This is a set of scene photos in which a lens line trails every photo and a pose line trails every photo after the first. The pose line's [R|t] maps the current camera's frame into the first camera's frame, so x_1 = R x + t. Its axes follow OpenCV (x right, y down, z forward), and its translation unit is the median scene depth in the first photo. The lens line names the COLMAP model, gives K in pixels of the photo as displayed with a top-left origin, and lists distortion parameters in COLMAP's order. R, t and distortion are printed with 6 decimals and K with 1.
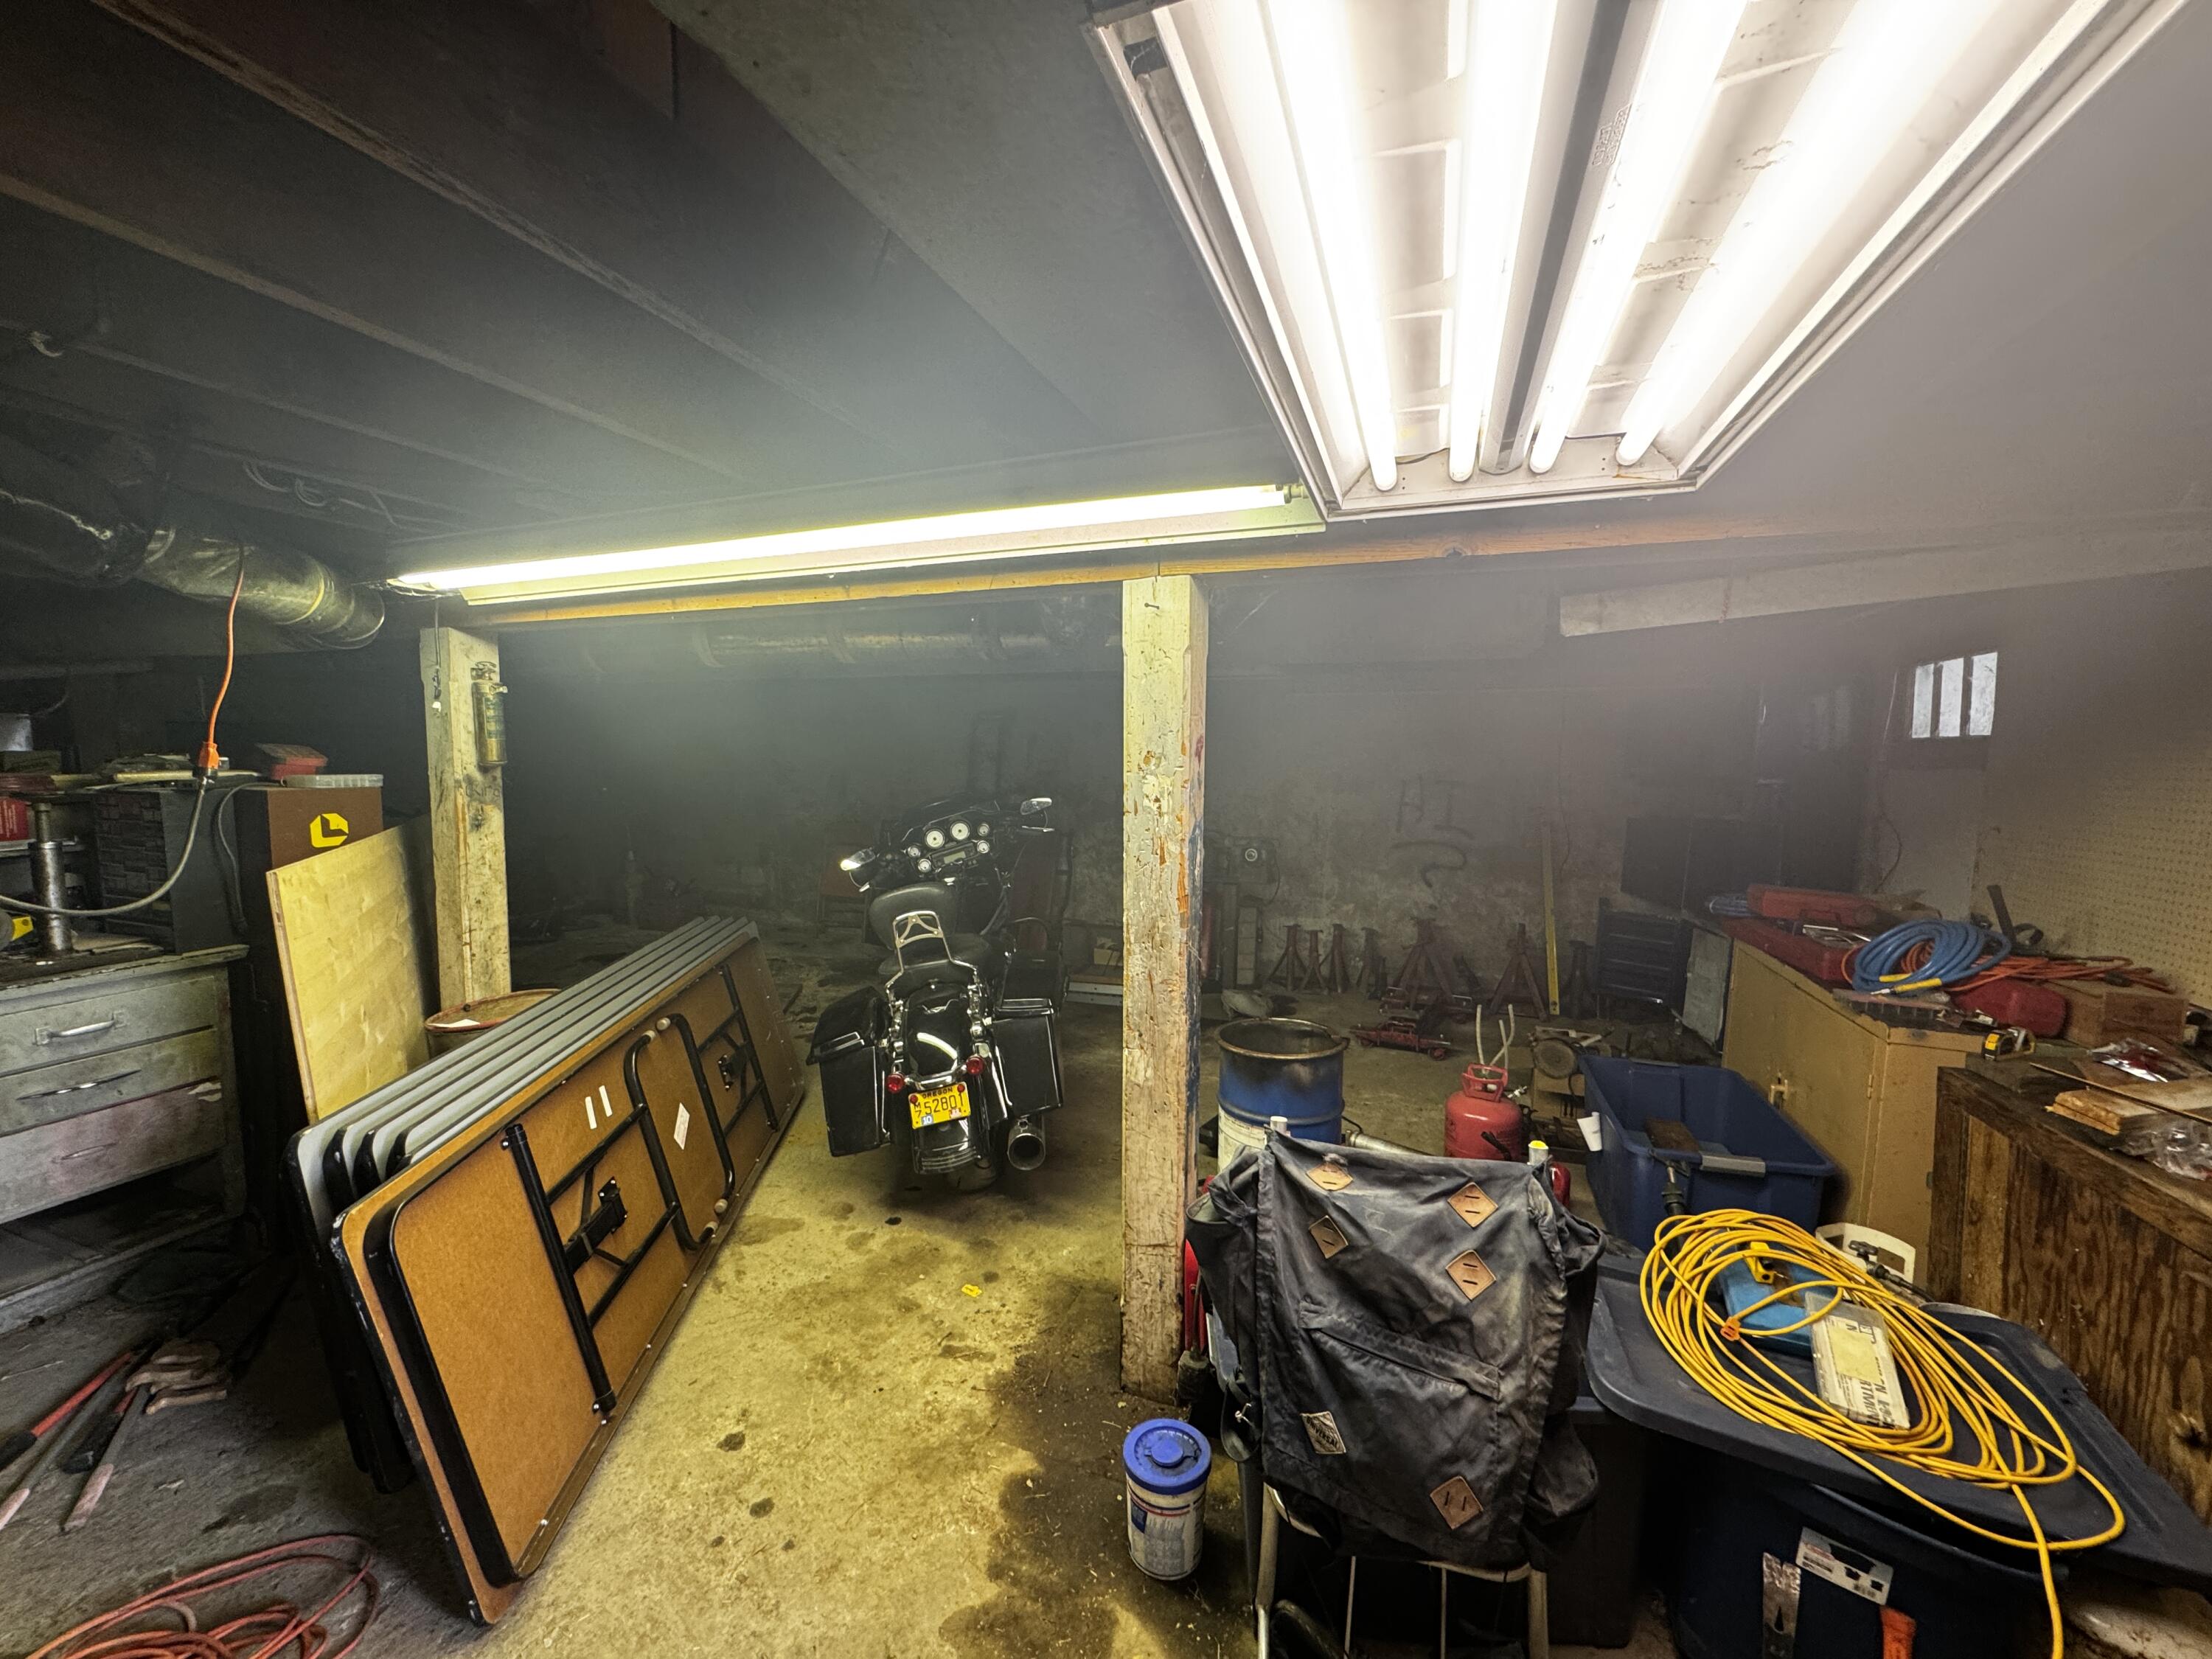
lens RADIAL K [[877.7, 0, 1106.0], [0, 877.7, 829.5], [0, 0, 1]] dist [-0.003203, 0.000240]
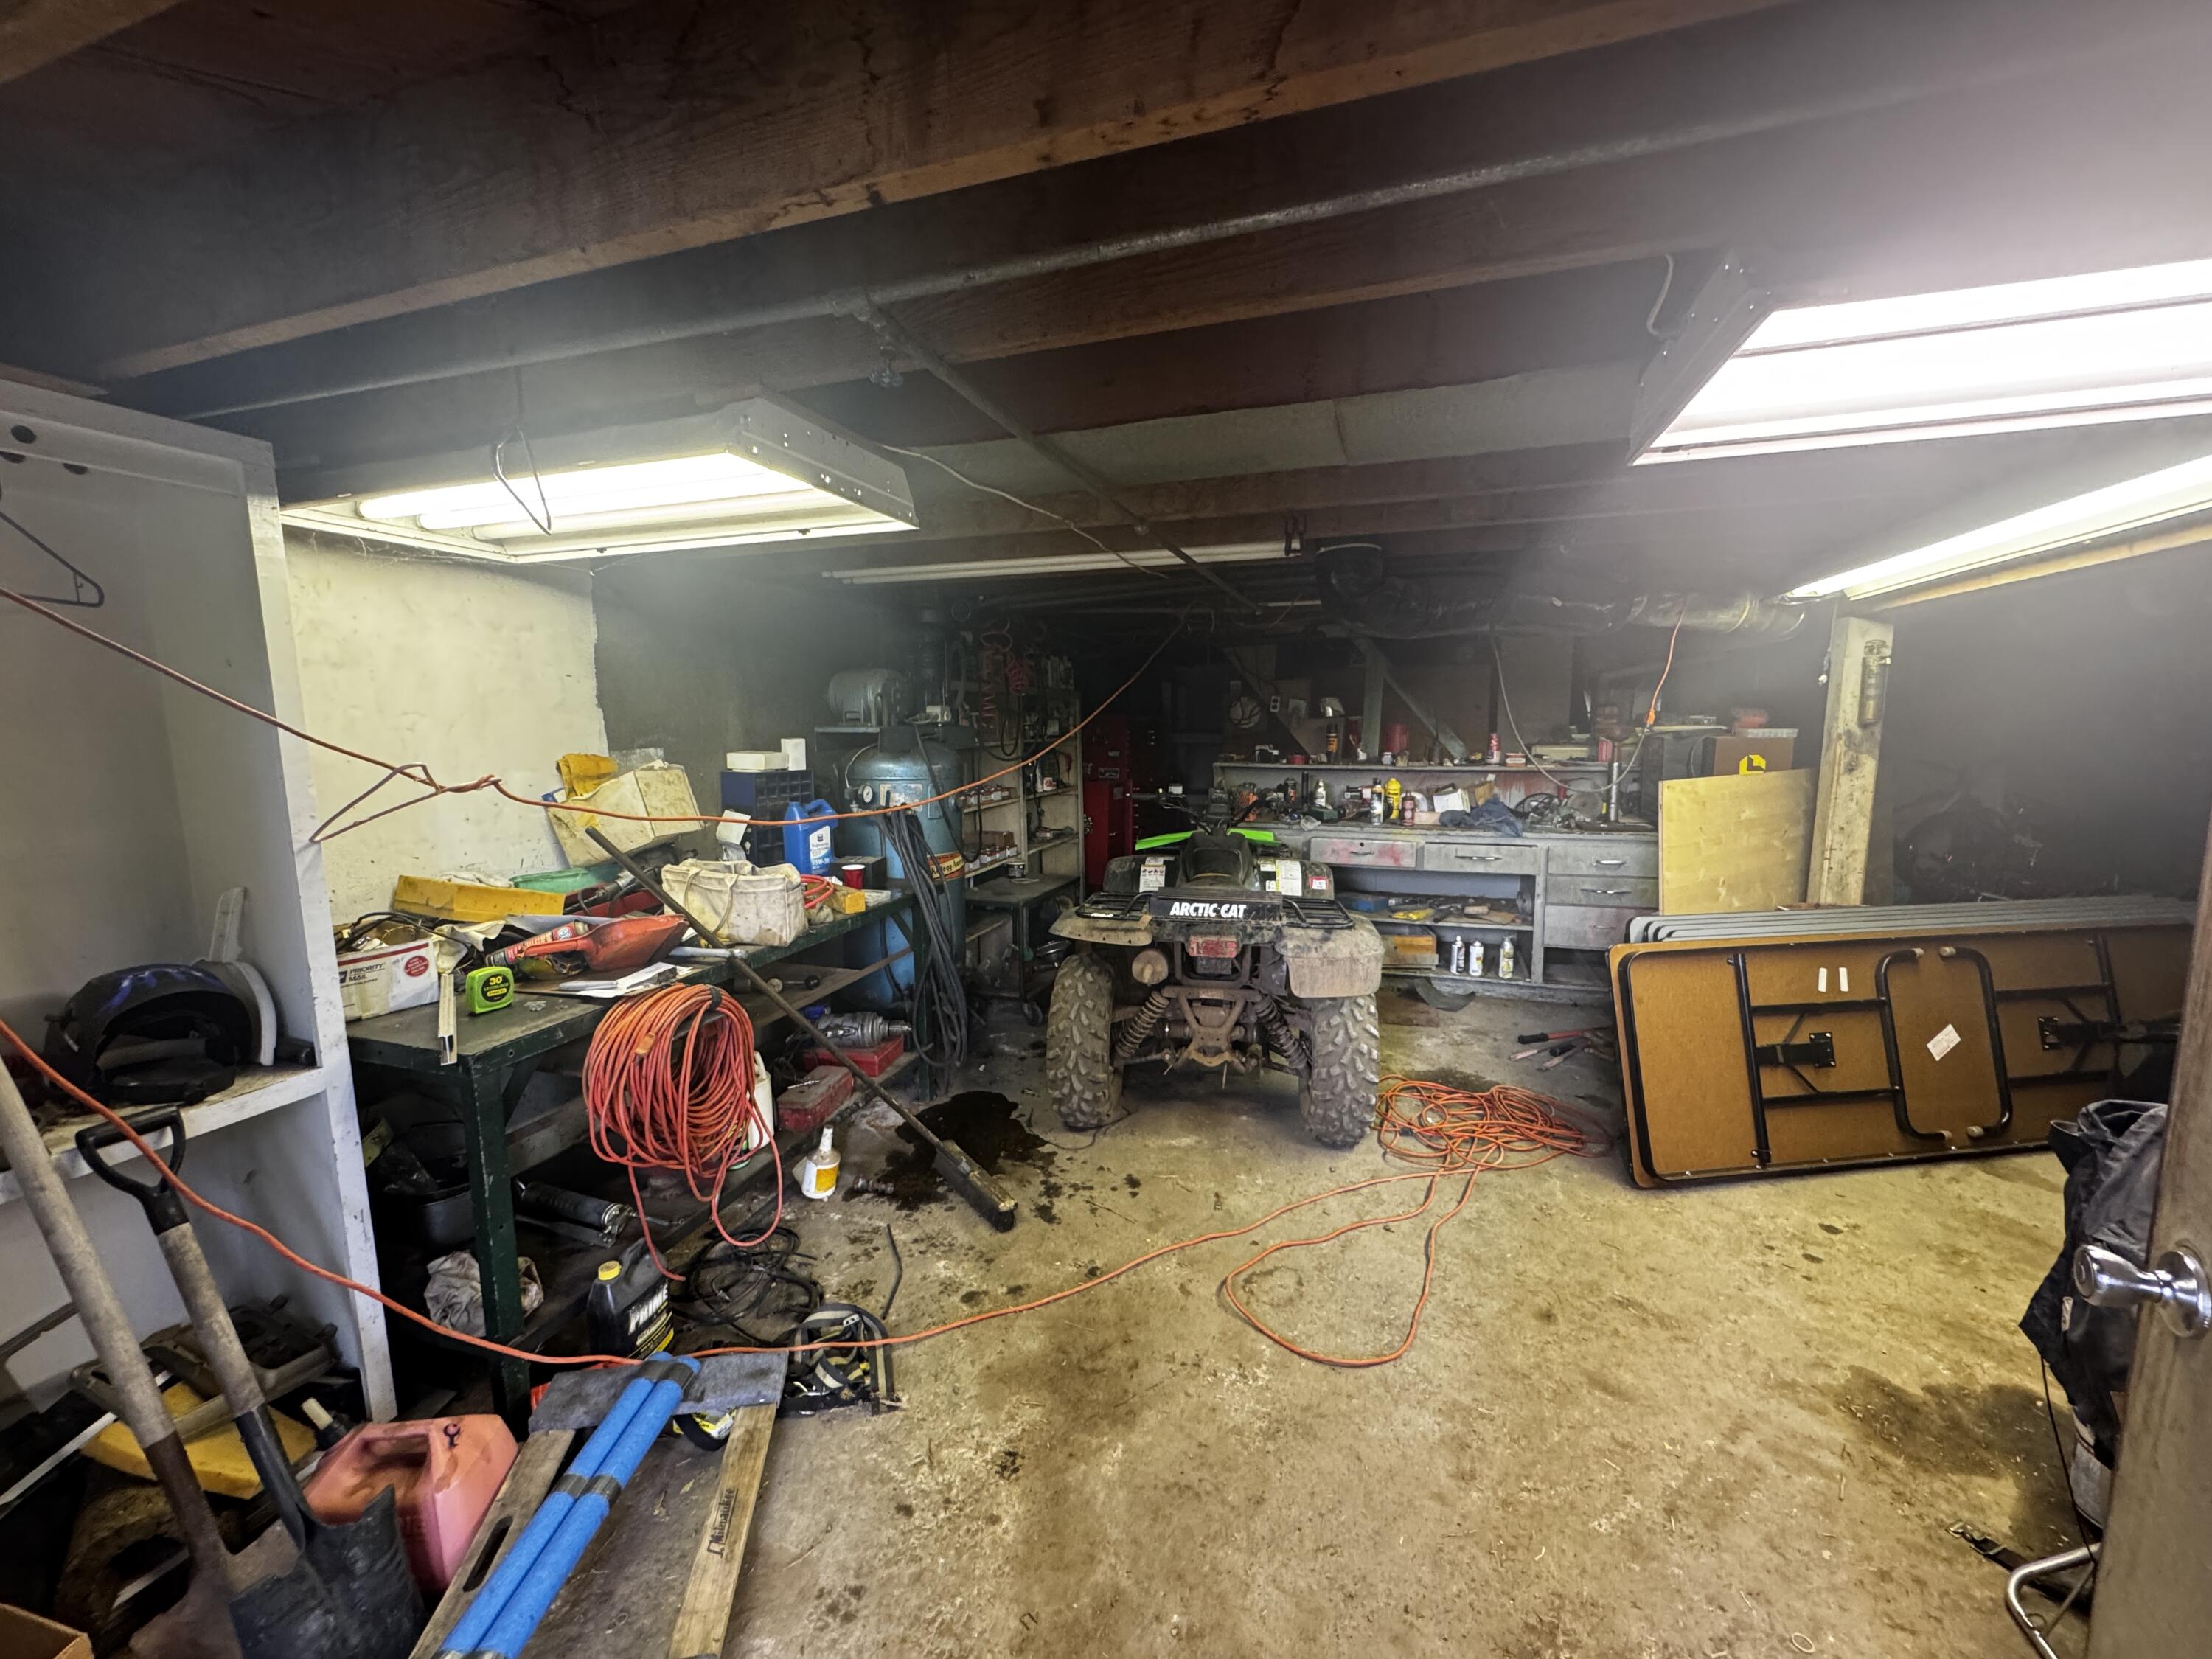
lens RADIAL K [[884.9, 0, 1106.0], [0, 884.9, 829.5], [0, 0, 1]] dist [0.001429, -0.000165]
pose [[0.039925, 0.123956, -0.991484, 0.539791], [-0.076264, 0.989759, 0.120669, 0.009033], [0.996288, 0.070797, 0.048970, -0.146408]]
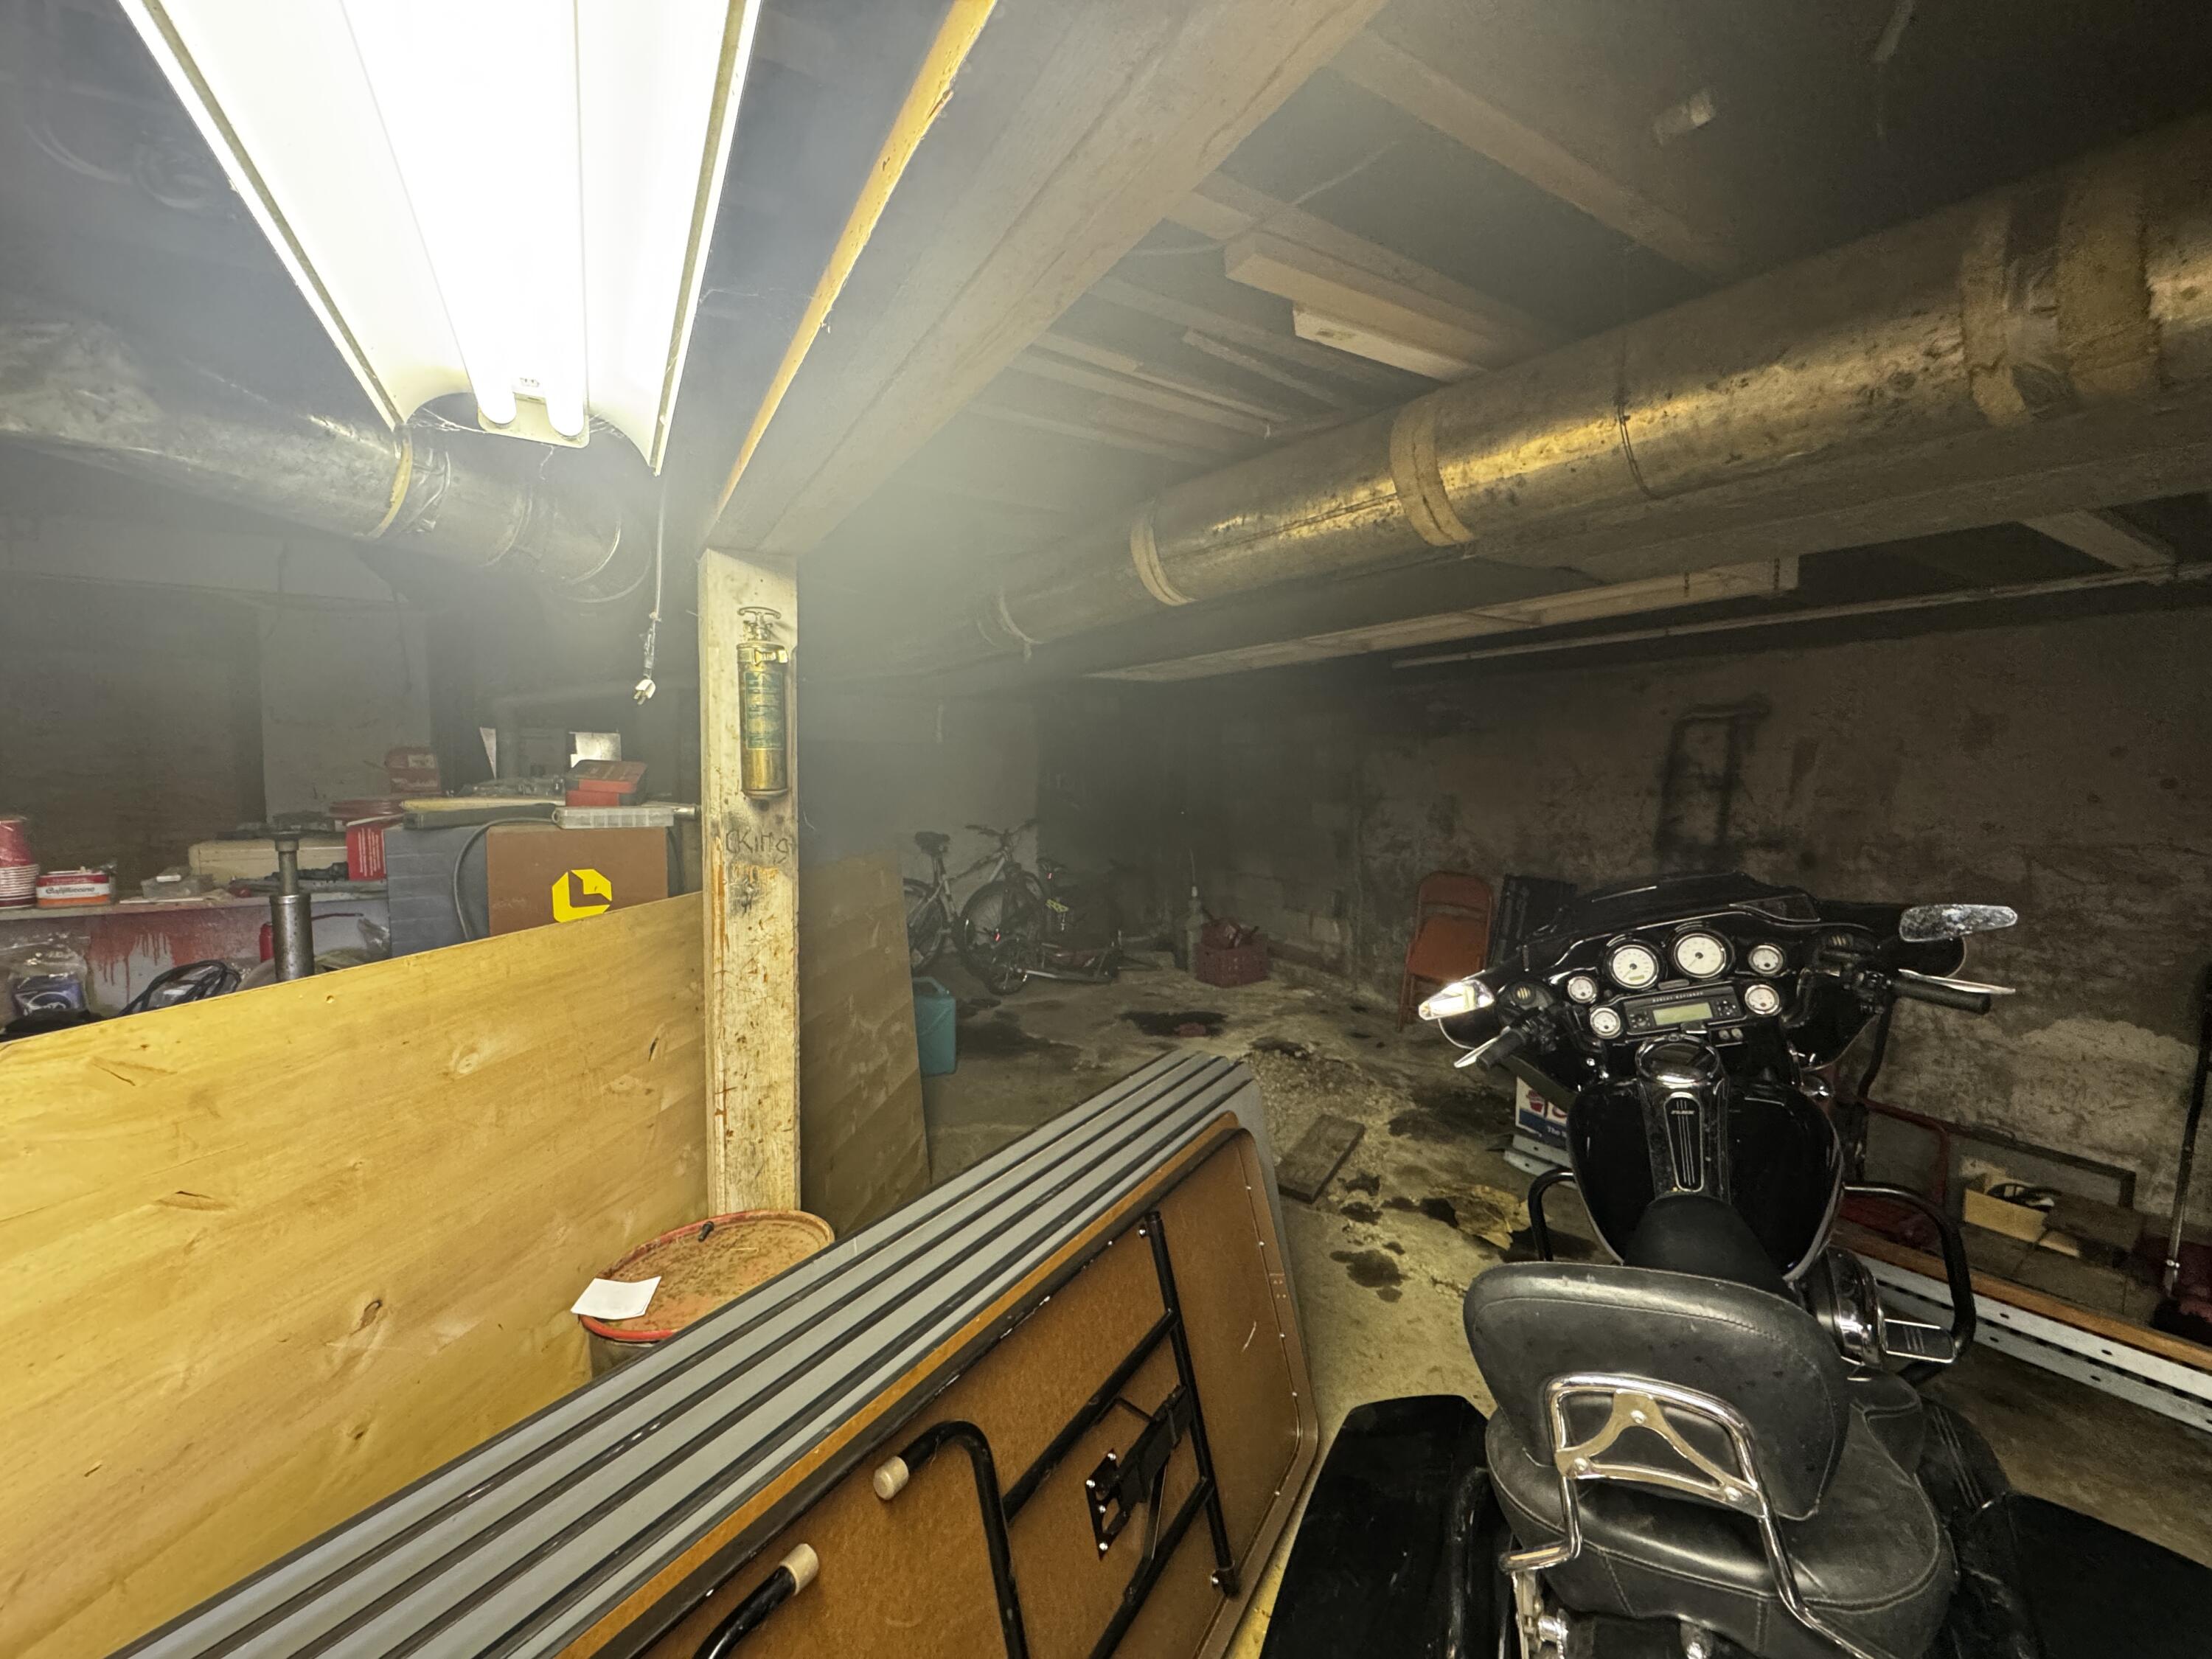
lens RADIAL K [[877.7, 0, 1106.0], [0, 877.7, 829.5], [0, 0, 1]] dist [-0.003203, 0.000240]
pose [[0.780963, 0.044207, -0.623010, -0.192482], [-0.059020, 0.998252, -0.003151, -0.063779], [0.621782, 0.039231, 0.782207, 0.705528]]
